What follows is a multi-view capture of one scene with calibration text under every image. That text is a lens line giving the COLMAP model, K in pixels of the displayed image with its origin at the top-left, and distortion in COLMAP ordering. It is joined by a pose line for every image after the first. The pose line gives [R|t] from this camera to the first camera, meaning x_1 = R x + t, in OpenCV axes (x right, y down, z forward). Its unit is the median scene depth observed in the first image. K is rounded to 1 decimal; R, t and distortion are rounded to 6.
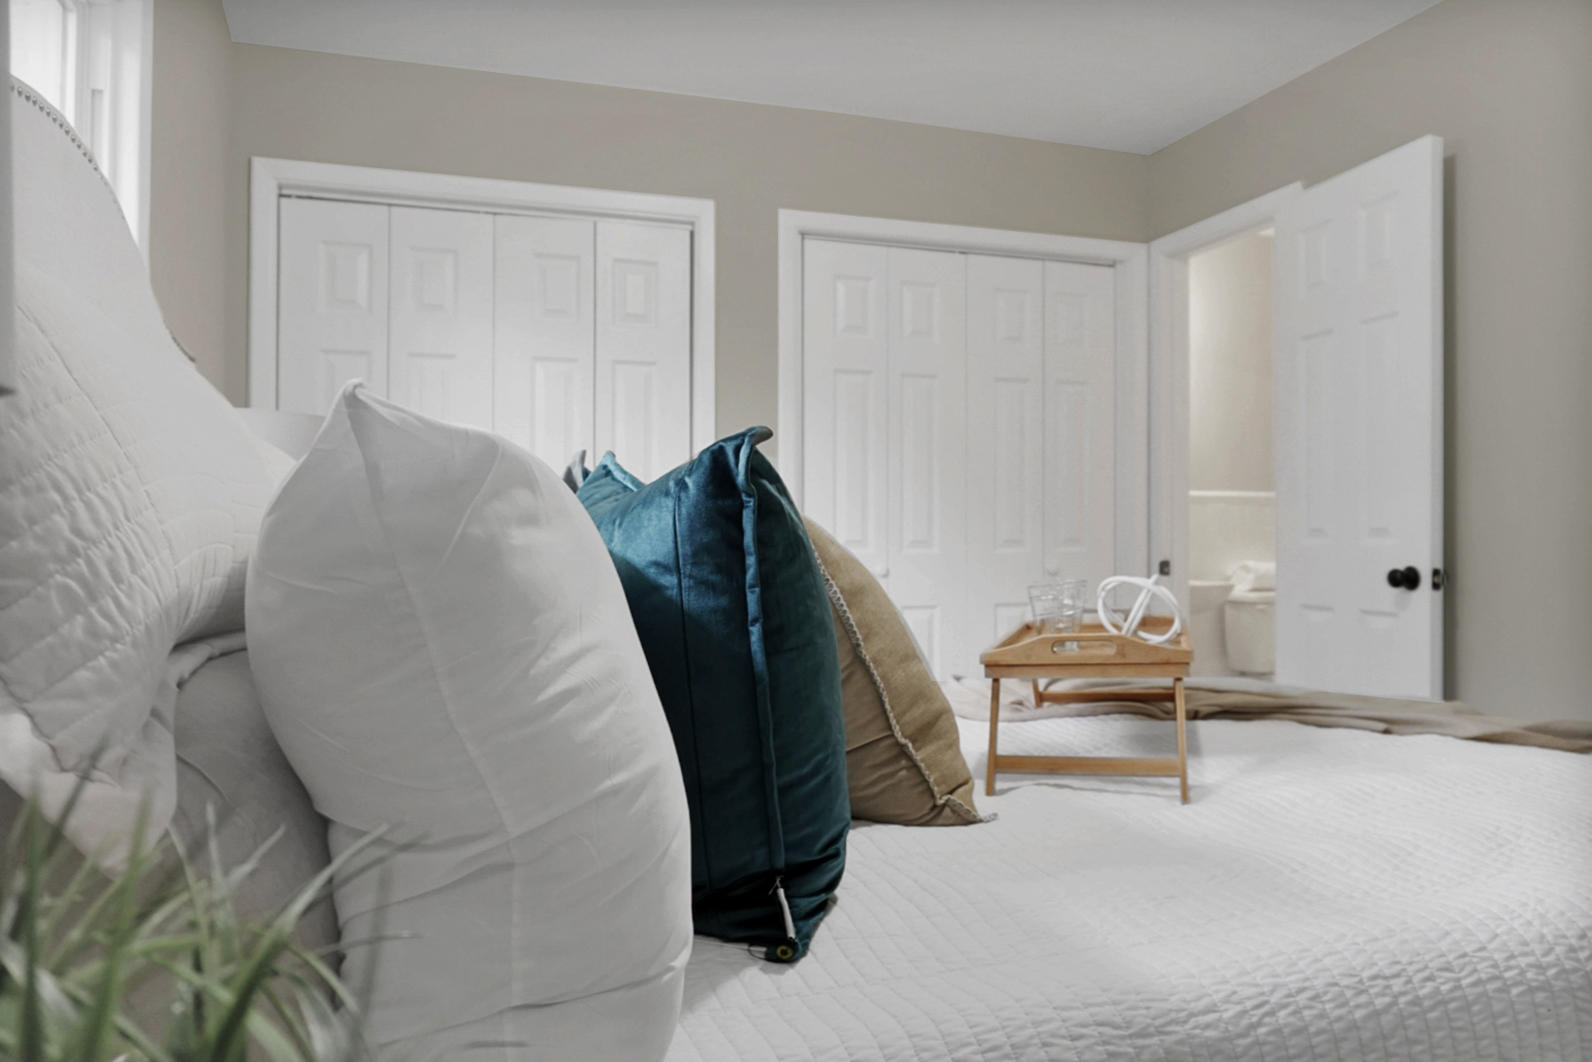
lens RADIAL K [[1086.4, 0, 803.9], [0, 1086.4, 522.7], [0, 0, 1]] dist [-0.034913, 0.004134]
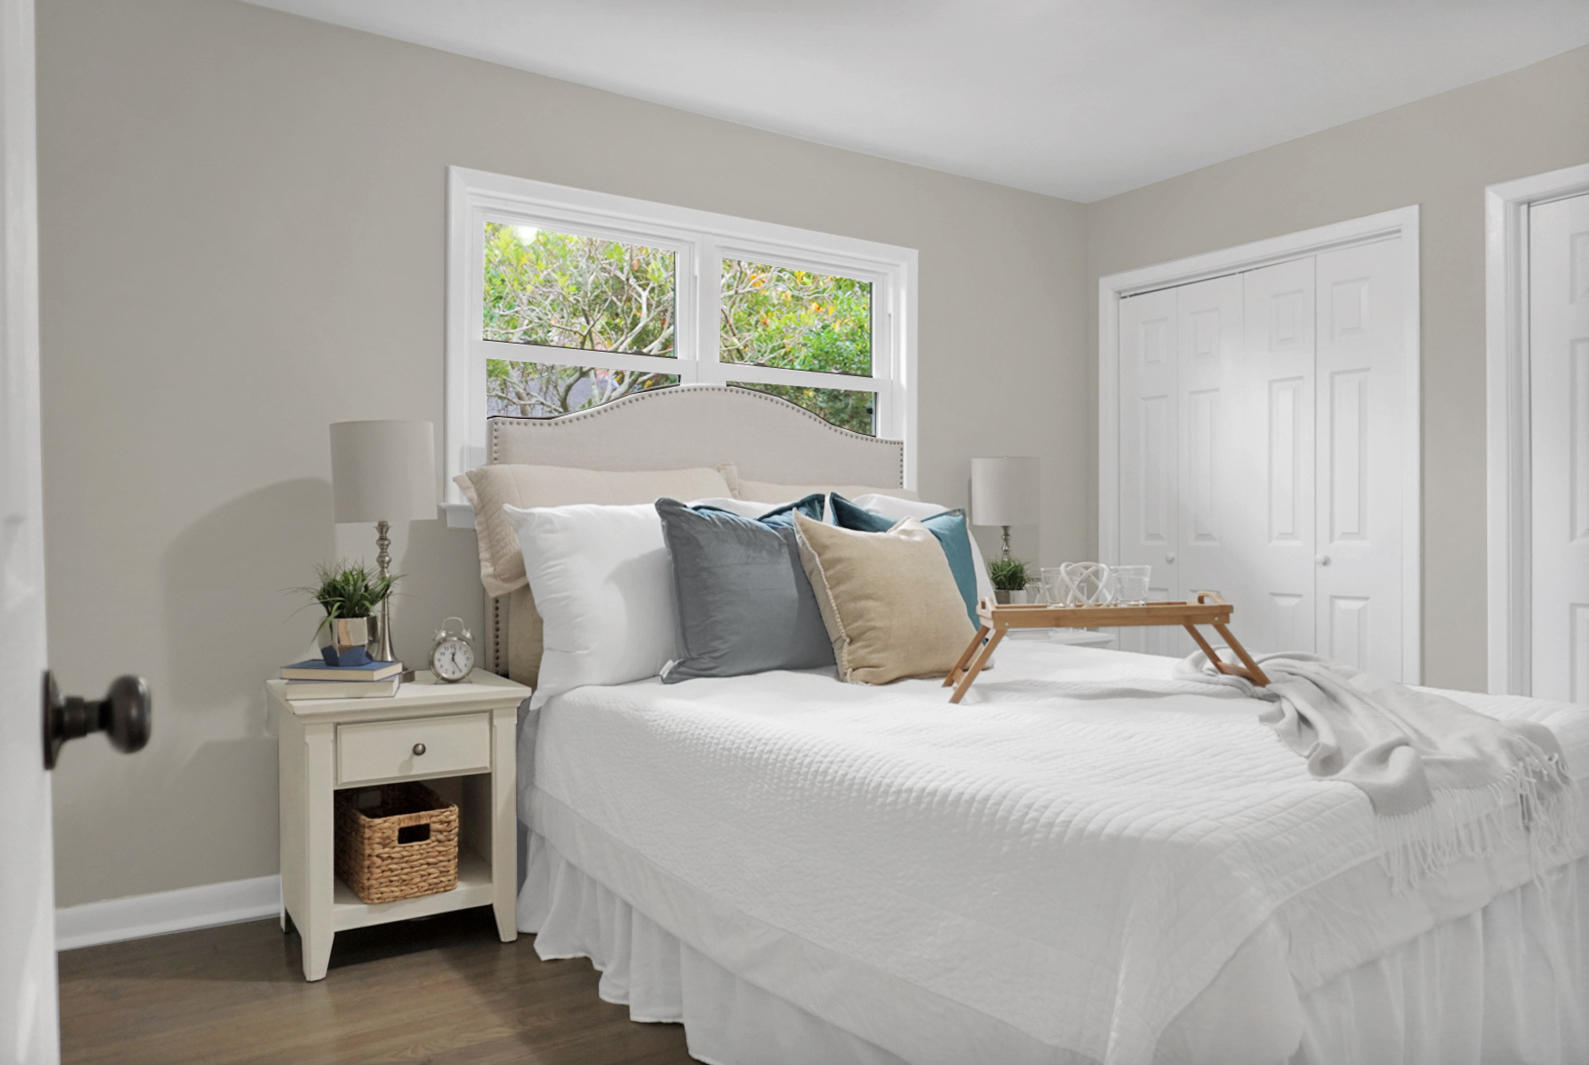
lens RADIAL K [[1084.4, 0, 802.4], [0, 1084.4, 524.2], [0, 0, 1]] dist [-0.034913, 0.004134]
pose [[0.279435, -0.004978, -0.960152, 0.776546], [0.020310, 0.999793, 0.000727, -0.002798], [0.959950, -0.019703, 0.279478, 0.151793]]
